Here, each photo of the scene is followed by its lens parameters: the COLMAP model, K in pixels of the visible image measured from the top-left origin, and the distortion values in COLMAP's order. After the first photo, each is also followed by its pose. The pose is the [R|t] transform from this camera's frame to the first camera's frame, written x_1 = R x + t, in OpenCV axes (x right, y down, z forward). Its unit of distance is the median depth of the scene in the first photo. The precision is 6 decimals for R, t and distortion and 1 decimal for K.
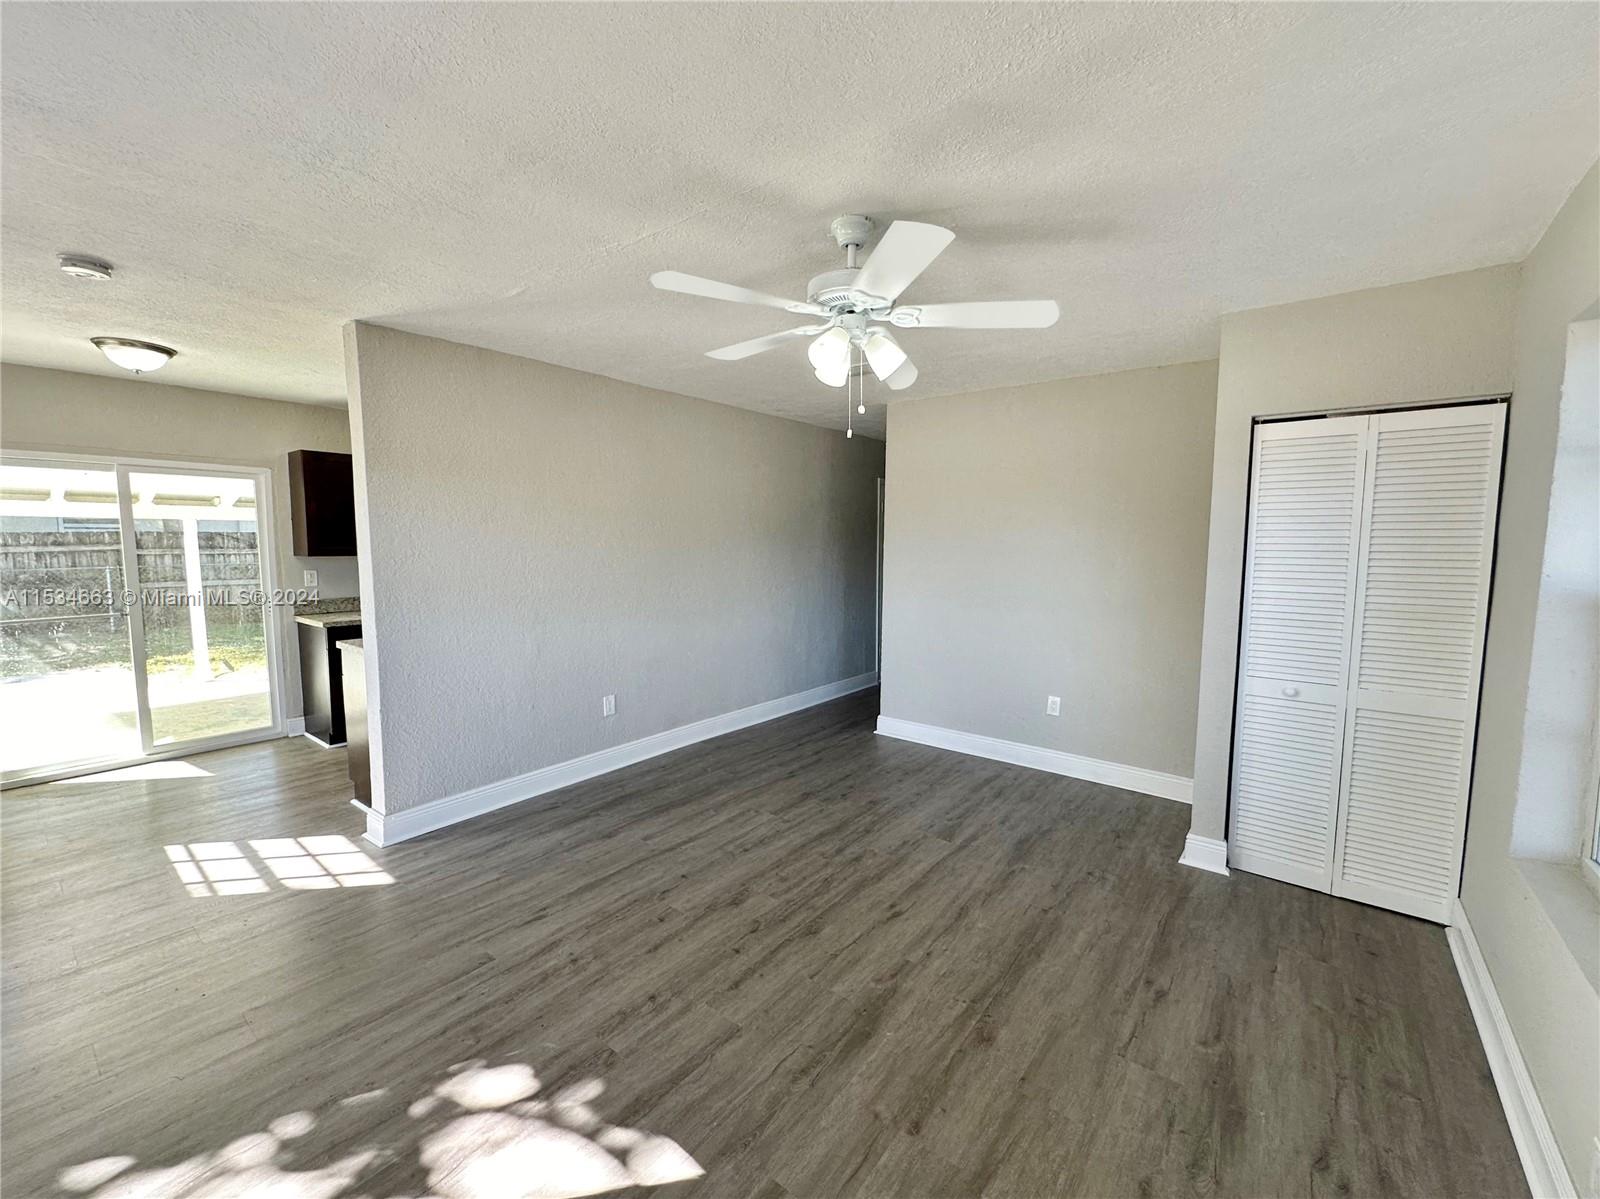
lens RADIAL K [[653.3, 0, 796.7], [0, 653.3, 599.8], [0, 0, 1]] dist [-0.001697, 0.000303]
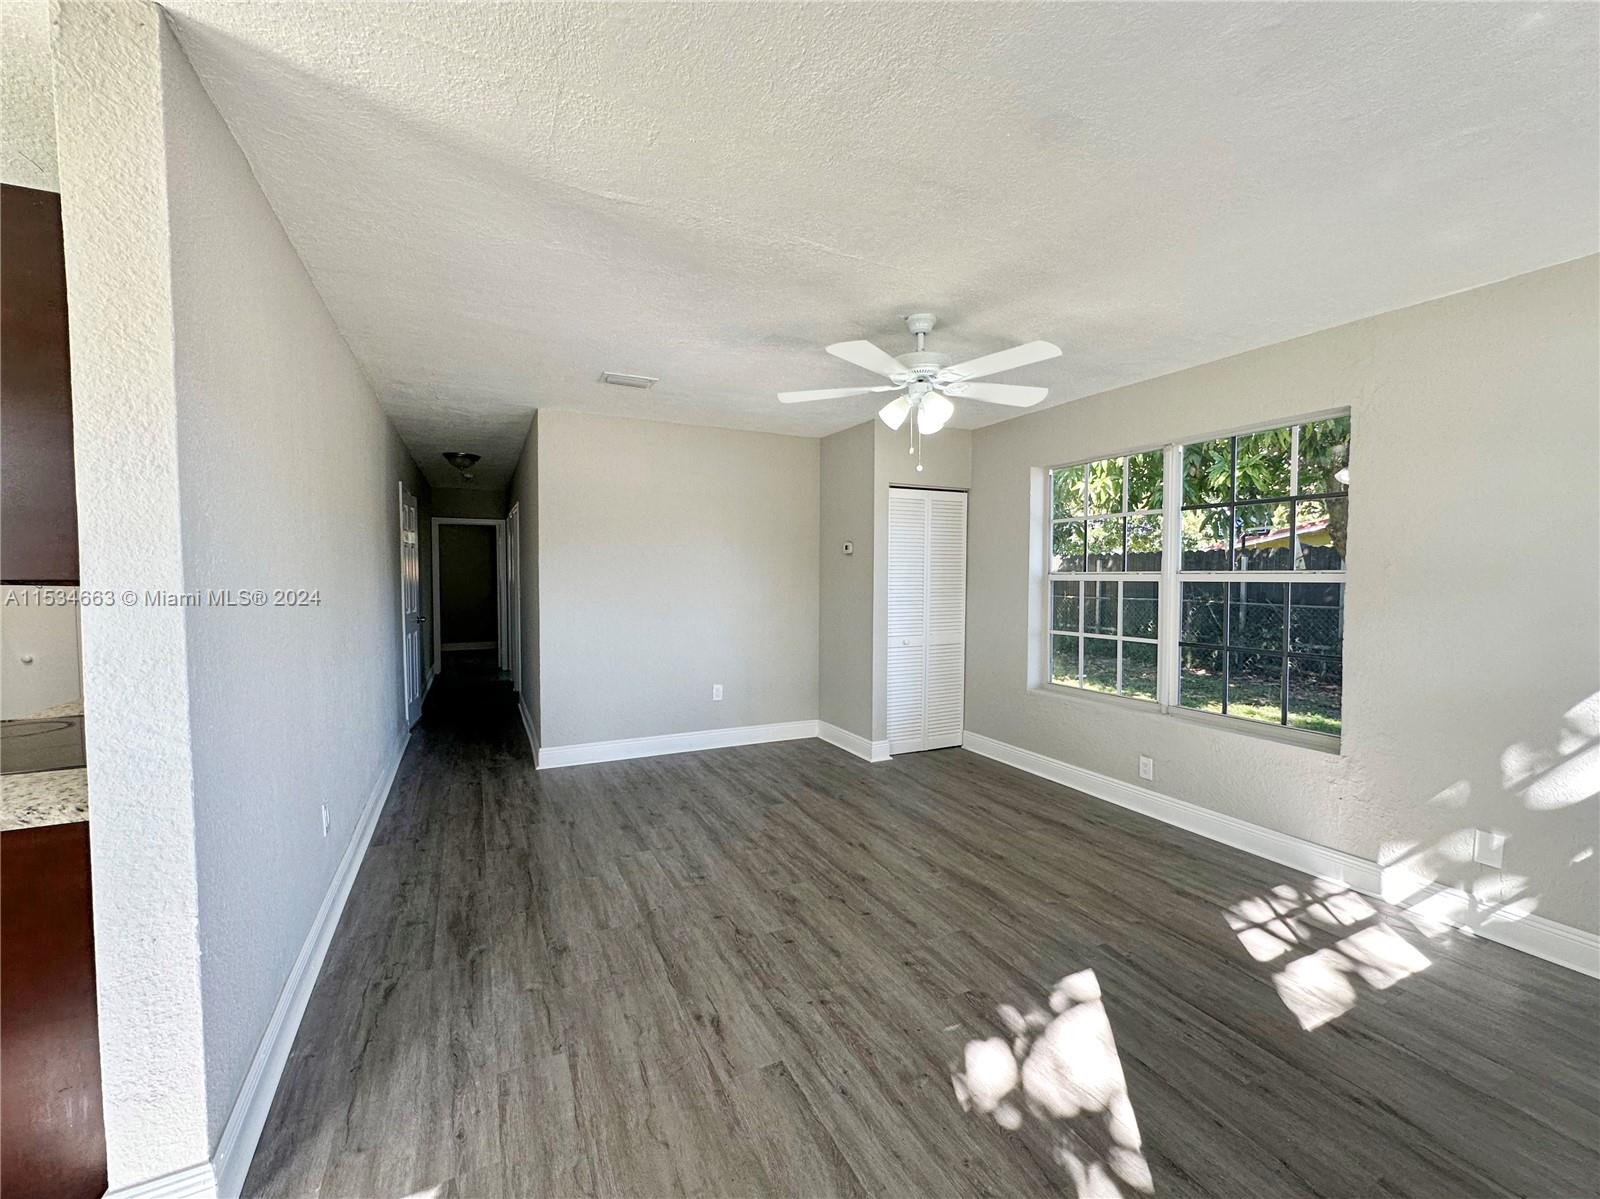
lens RADIAL K [[653.3, 0, 796.7], [0, 653.3, 599.8], [0, 0, 1]] dist [-0.001697, 0.000303]
pose [[0.431386, -0.044035, 0.901092, -0.892520], [0.083366, 0.996480, 0.008786, -0.011522], [-0.898307, 0.071330, 0.433539, 0.466617]]
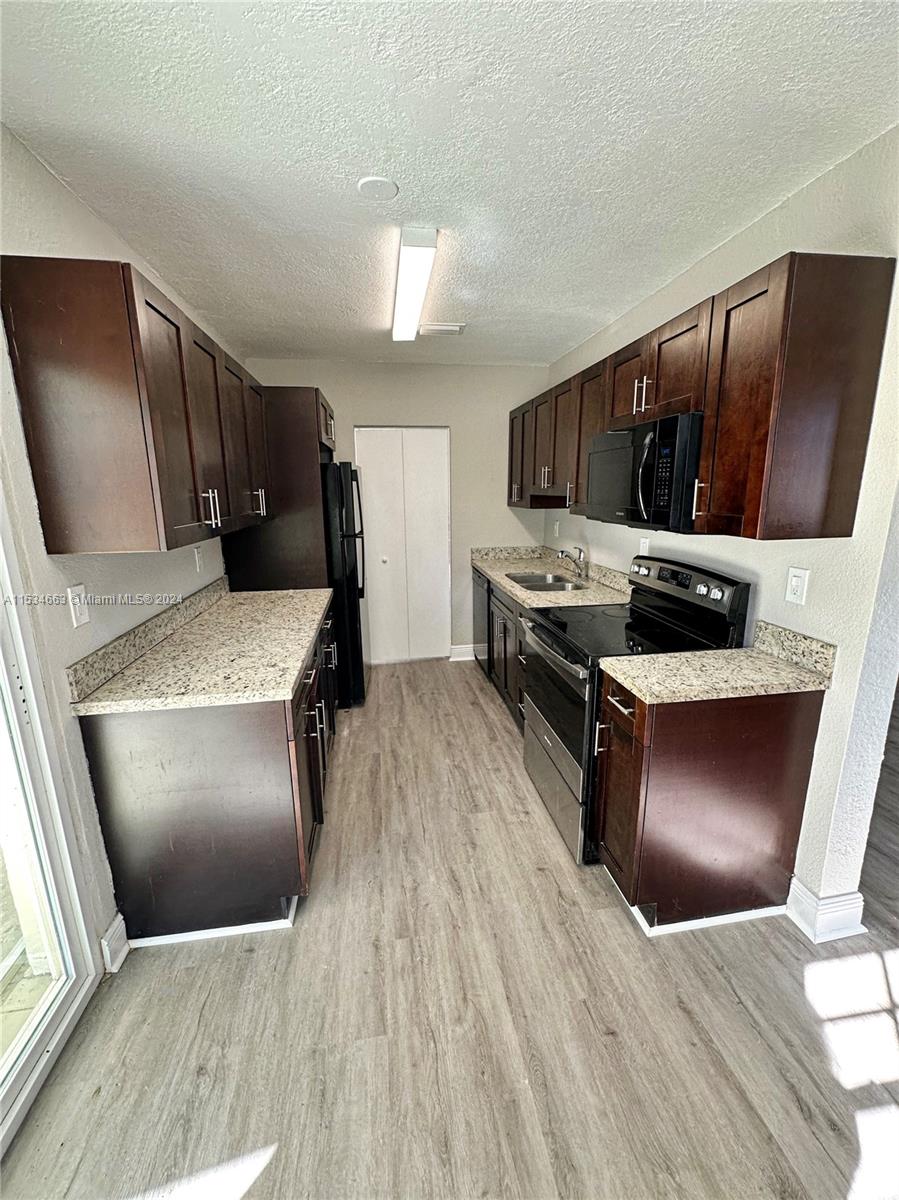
lens RADIAL K [[489.9, 0, 451.1], [0, 489.9, 599.5], [0, 0, 1]] dist [-0.001697, 0.000303]
pose [[0.682992, -0.174786, 0.709205, -1.344067], [0.080881, 0.983074, 0.164391, -0.114440], [-0.725934, -0.054917, 0.685568, 1.039254]]
